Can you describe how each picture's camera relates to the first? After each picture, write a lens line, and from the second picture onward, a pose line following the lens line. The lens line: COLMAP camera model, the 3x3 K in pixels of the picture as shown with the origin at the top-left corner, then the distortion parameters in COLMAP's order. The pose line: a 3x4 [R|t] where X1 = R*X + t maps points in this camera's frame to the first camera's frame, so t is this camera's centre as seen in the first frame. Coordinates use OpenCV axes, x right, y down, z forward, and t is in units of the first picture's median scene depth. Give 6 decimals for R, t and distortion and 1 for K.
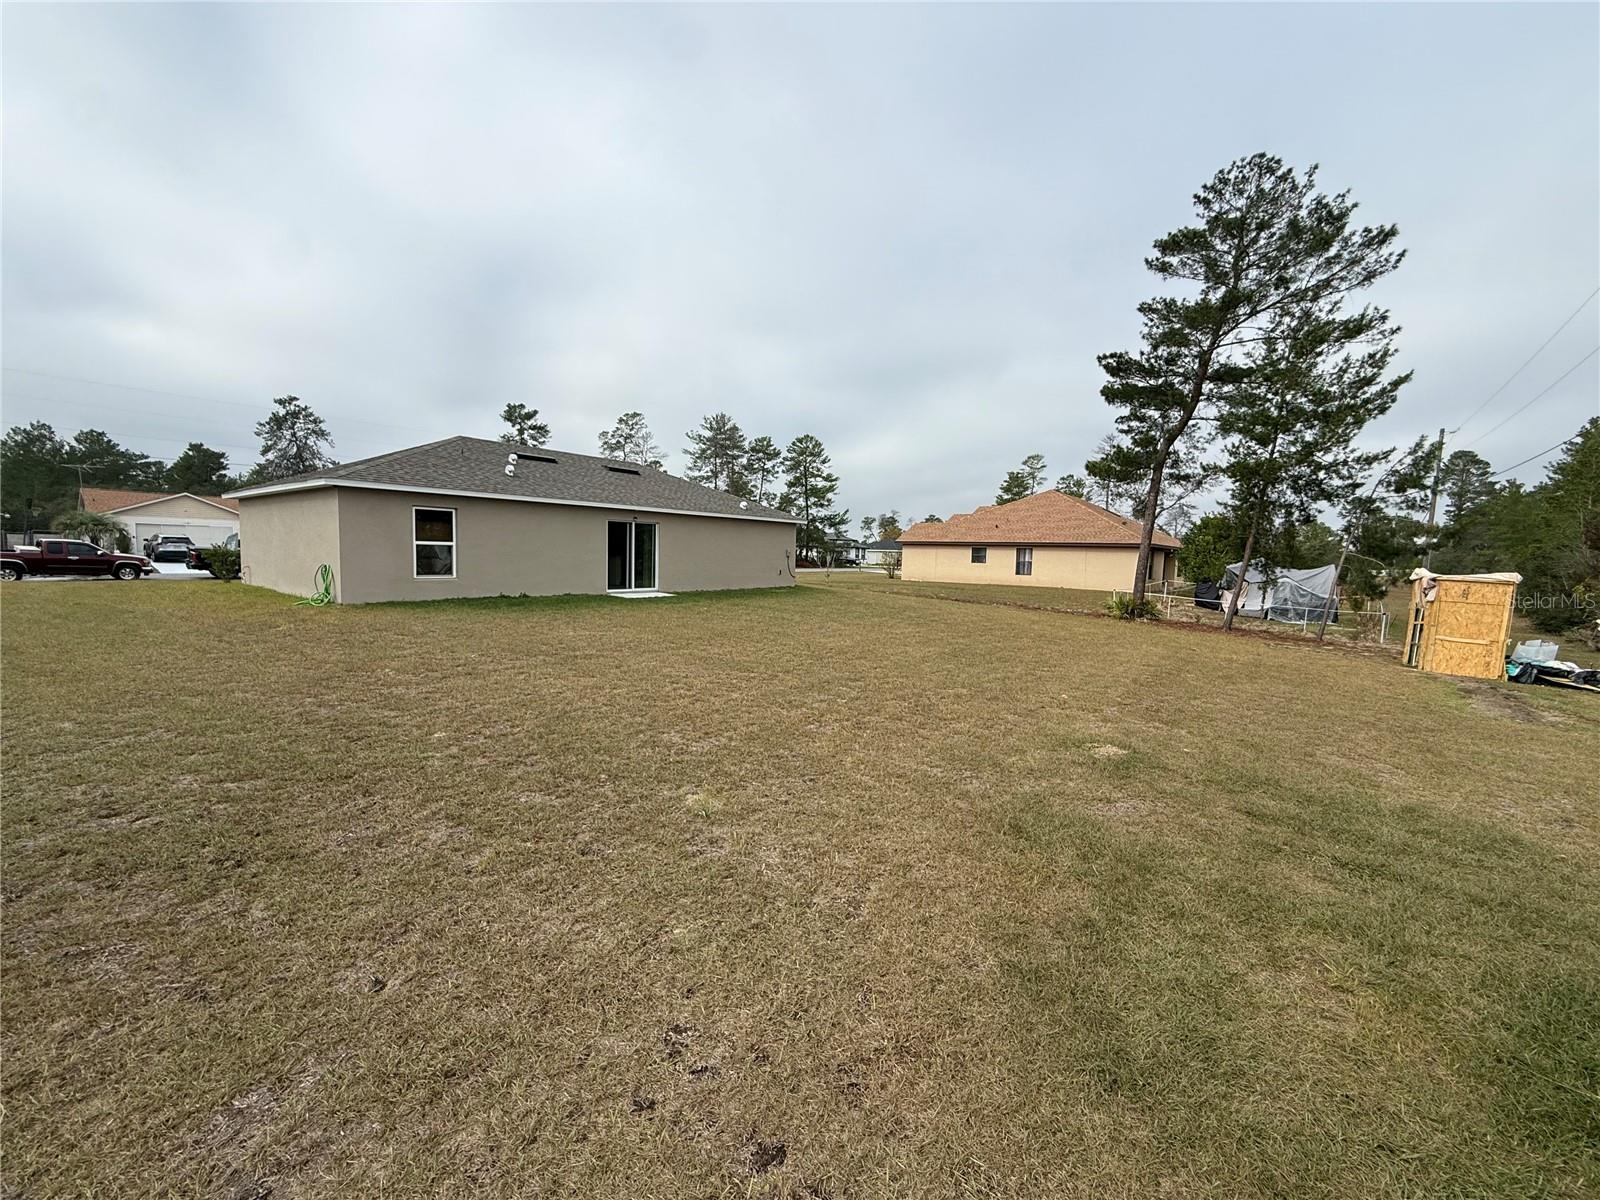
lens RADIAL K [[637.4, 0, 795.9], [0, 637.4, 598.4], [0, 0, 1]] dist [-0.000809, 0.000302]
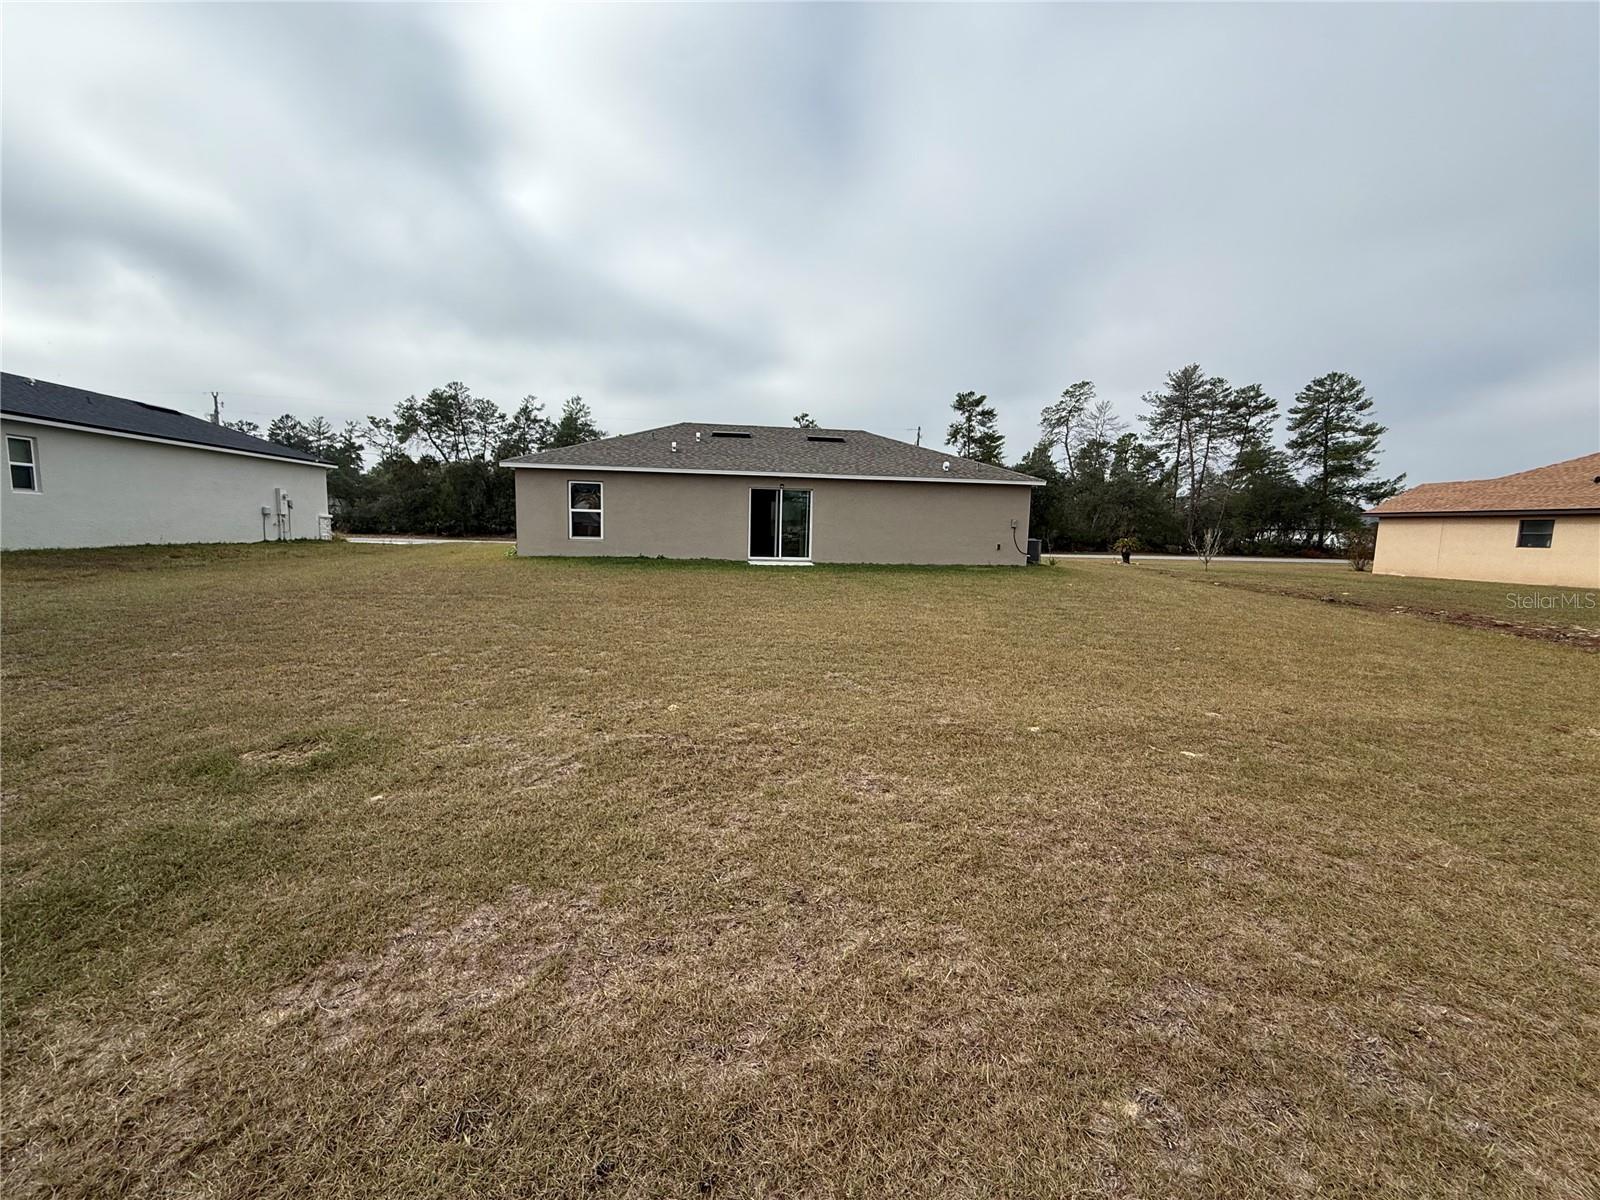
lens RADIAL K [[631.5, 0, 800.0], [0, 631.5, 600.0], [0, 0, 1]] dist [0.010287, -0.000009]
pose [[0.720866, 0.073559, -0.689160, 0.101657], [-0.058061, 0.997266, 0.045714, 0.000999], [0.690638, 0.007060, 0.723166, 0.069876]]
